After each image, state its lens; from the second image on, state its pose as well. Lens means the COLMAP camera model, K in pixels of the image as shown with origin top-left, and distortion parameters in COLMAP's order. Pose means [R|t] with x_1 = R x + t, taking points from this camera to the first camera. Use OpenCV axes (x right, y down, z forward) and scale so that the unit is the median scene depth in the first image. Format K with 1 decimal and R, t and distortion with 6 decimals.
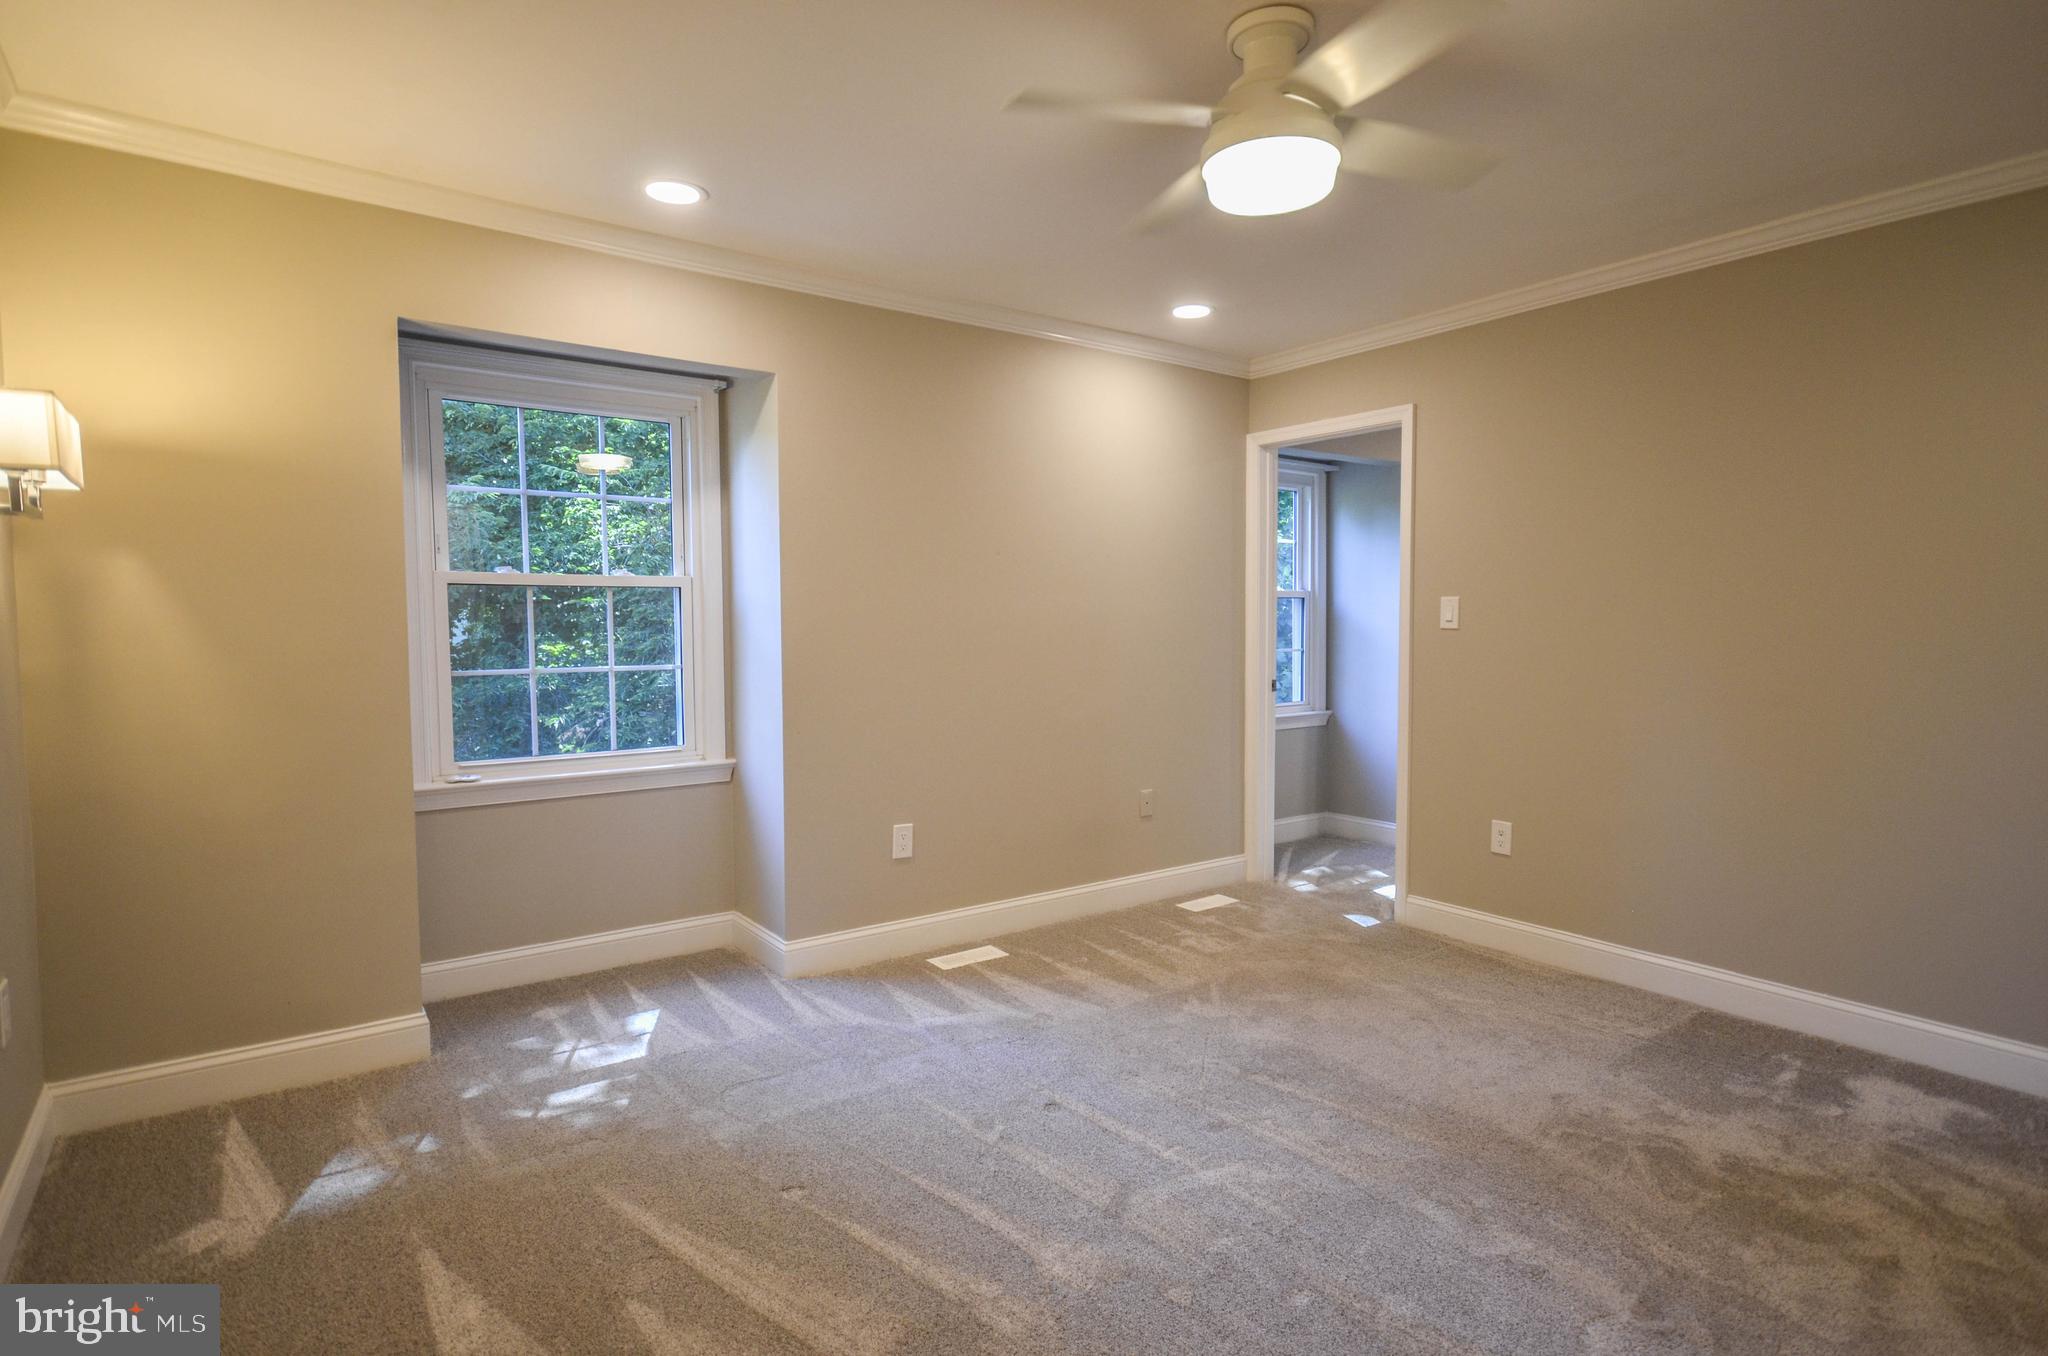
lens RADIAL K [[1072.5, 0, 1024.0], [0, 1072.5, 678.0], [0, 0, 1]] dist [-0.032771, 0.000036]
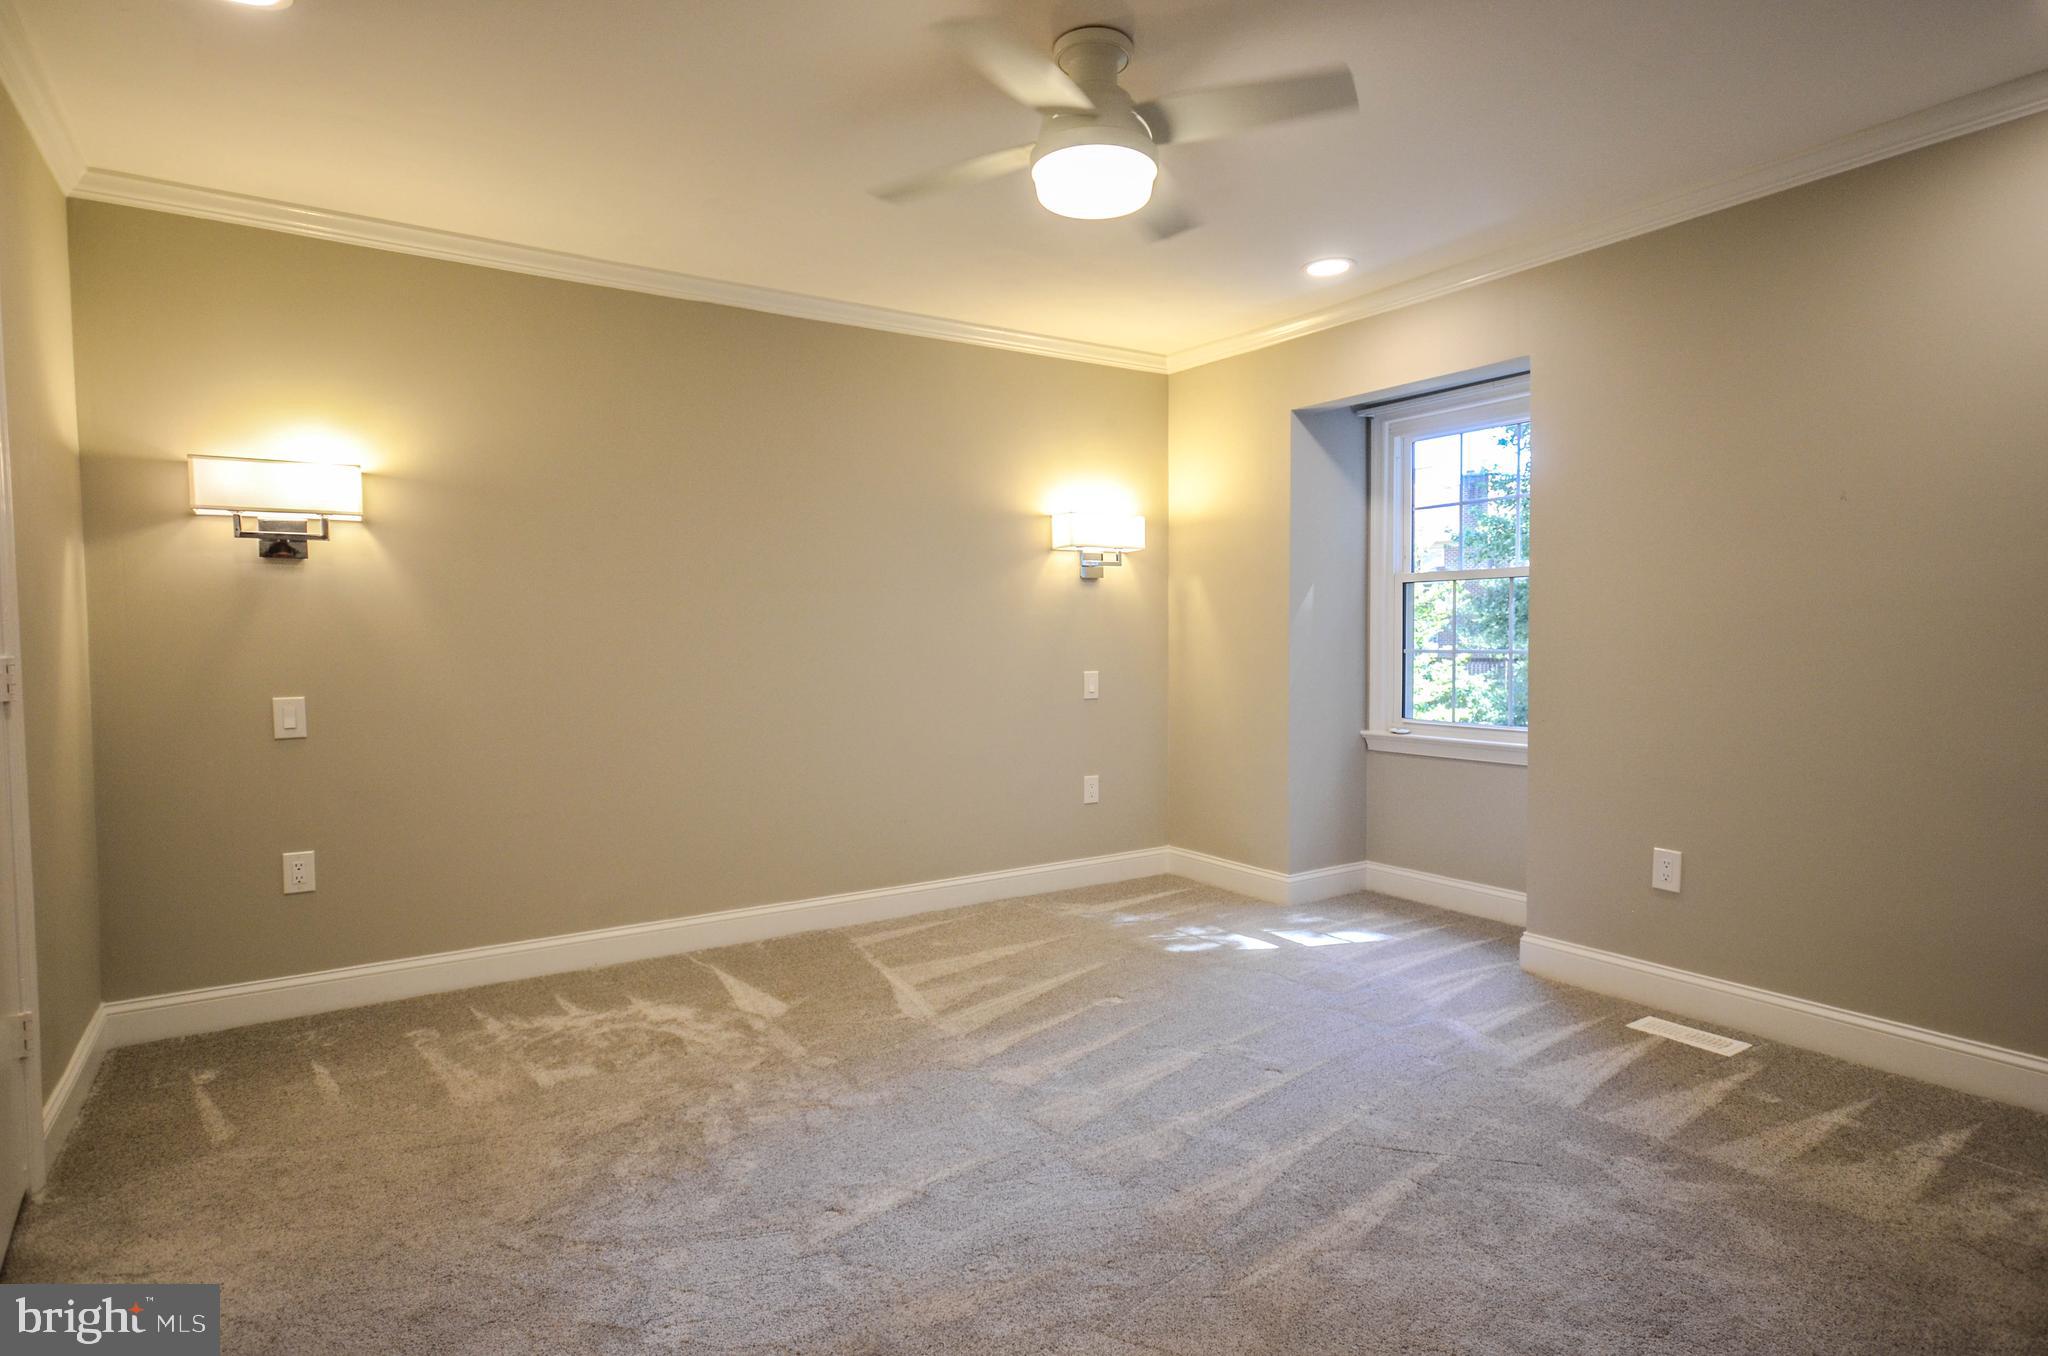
lens RADIAL K [[1093.5, 0, 1024.0], [0, 1093.5, 678.0], [0, 0, 1]] dist [-0.000485, -0.000422]
pose [[-0.052812, 0.054311, -0.997126, 0.845278], [-0.035155, 0.997800, 0.056209, -0.030408], [0.997985, 0.038022, -0.050787, 0.610904]]
